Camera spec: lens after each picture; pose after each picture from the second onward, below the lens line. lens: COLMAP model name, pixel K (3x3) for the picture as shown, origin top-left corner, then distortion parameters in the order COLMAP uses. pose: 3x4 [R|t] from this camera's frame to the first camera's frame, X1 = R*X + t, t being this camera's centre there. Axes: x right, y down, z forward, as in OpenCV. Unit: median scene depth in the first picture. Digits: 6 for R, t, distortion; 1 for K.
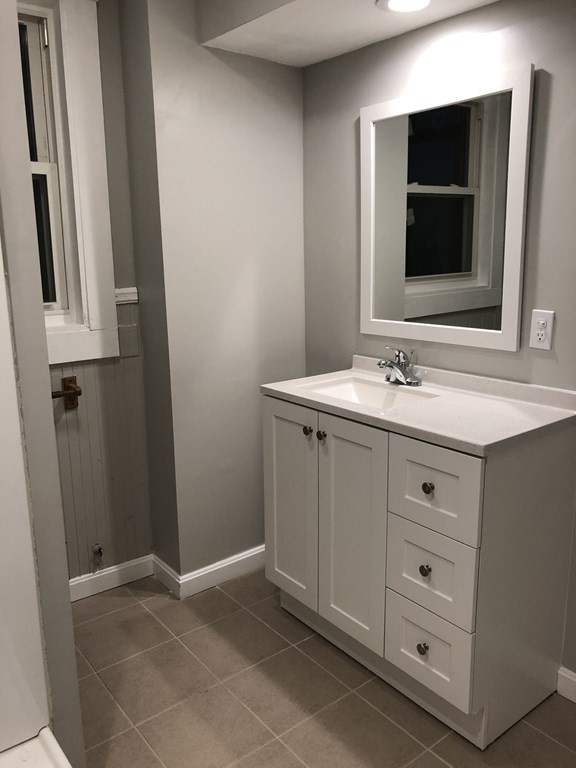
lens RADIAL K [[631.0, 0, 288.0], [0, 631.0, 379.7], [0, 0, 1]] dist [0.025160, -0.009235]
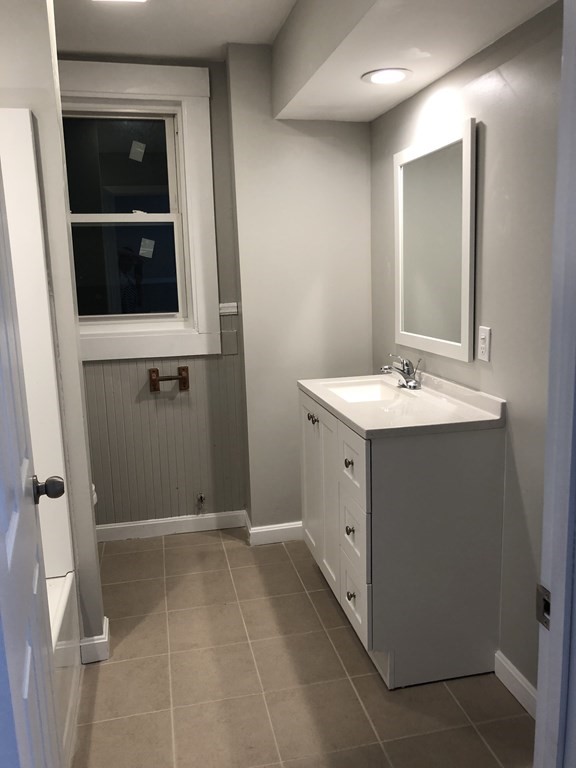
lens RADIAL K [[631.0, 0, 288.0], [0, 631.0, 379.7], [0, 0, 1]] dist [0.025160, -0.009235]
pose [[0.897876, 0.065057, -0.435416, 0.497257], [-0.074585, 0.997203, -0.004807, 0.014705], [0.433885, 0.036792, 0.900217, -0.147069]]
